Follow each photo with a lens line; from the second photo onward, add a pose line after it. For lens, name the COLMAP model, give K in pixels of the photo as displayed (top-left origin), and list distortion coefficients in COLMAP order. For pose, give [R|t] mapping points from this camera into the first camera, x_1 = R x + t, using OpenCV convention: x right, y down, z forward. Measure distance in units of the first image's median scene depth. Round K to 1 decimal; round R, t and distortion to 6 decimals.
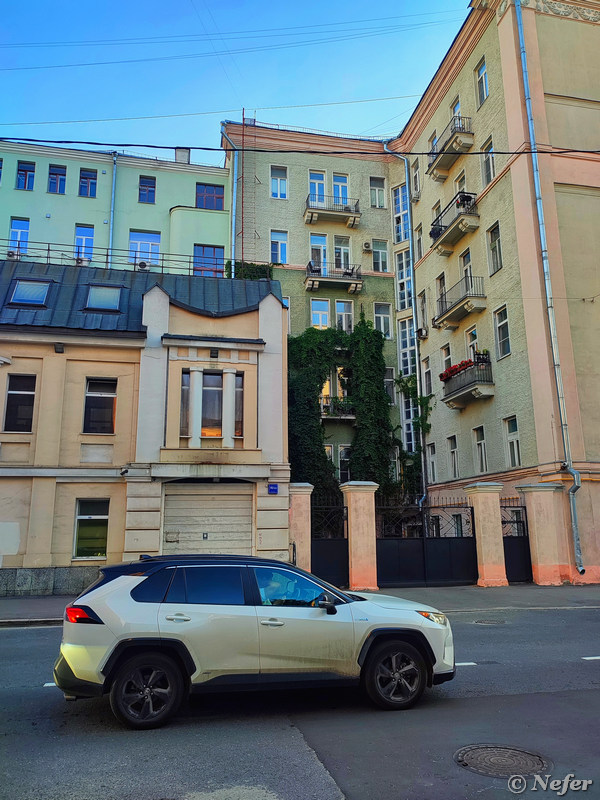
lens RADIAL K [[588.4, 0, 299.7], [0, 588.4, 402.8], [0, 0, 1]] dist [0.014509, -0.003965]
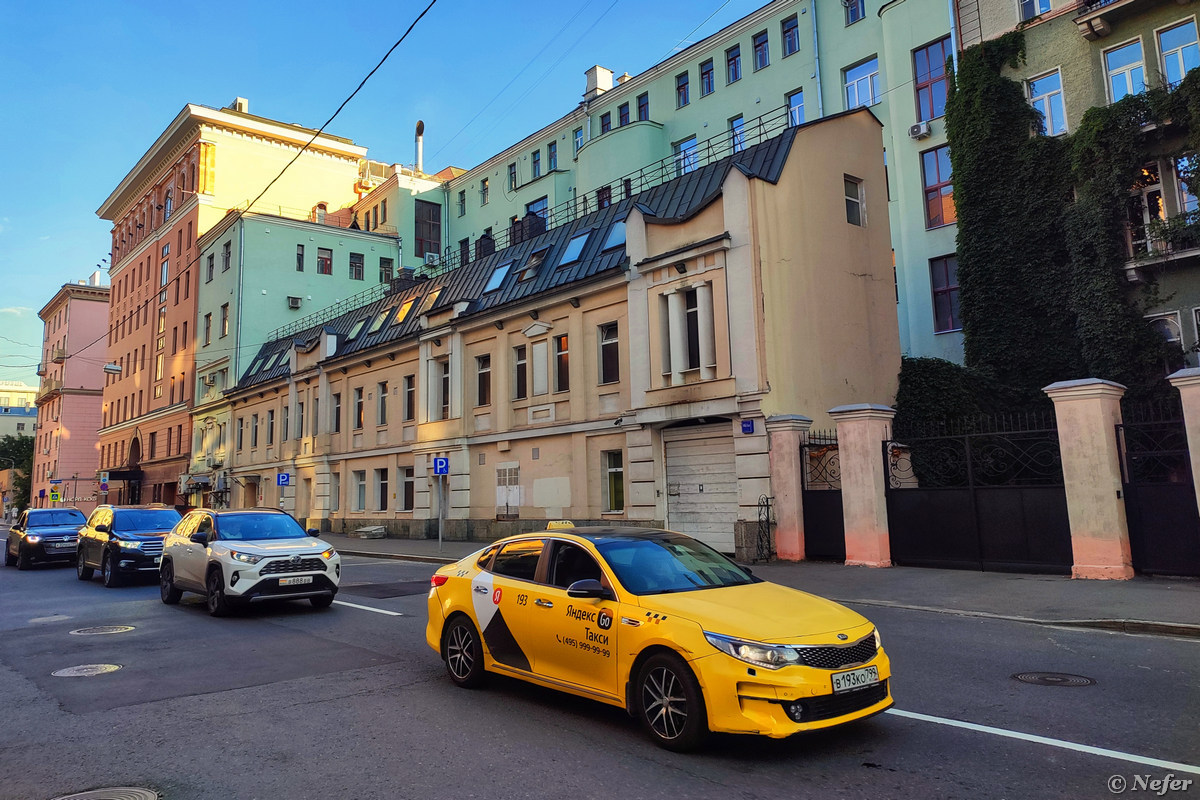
lens RADIAL K [[885.8, 0, 589.8], [0, 885.8, 344.8], [0, 0, 1]] dist [0.012490, 0.002560]
pose [[0.455404, -0.150443, -0.877482, 0.881536], [0.206798, 0.976536, -0.060100, 0.069522], [0.865934, -0.154091, 0.475829, 0.292763]]
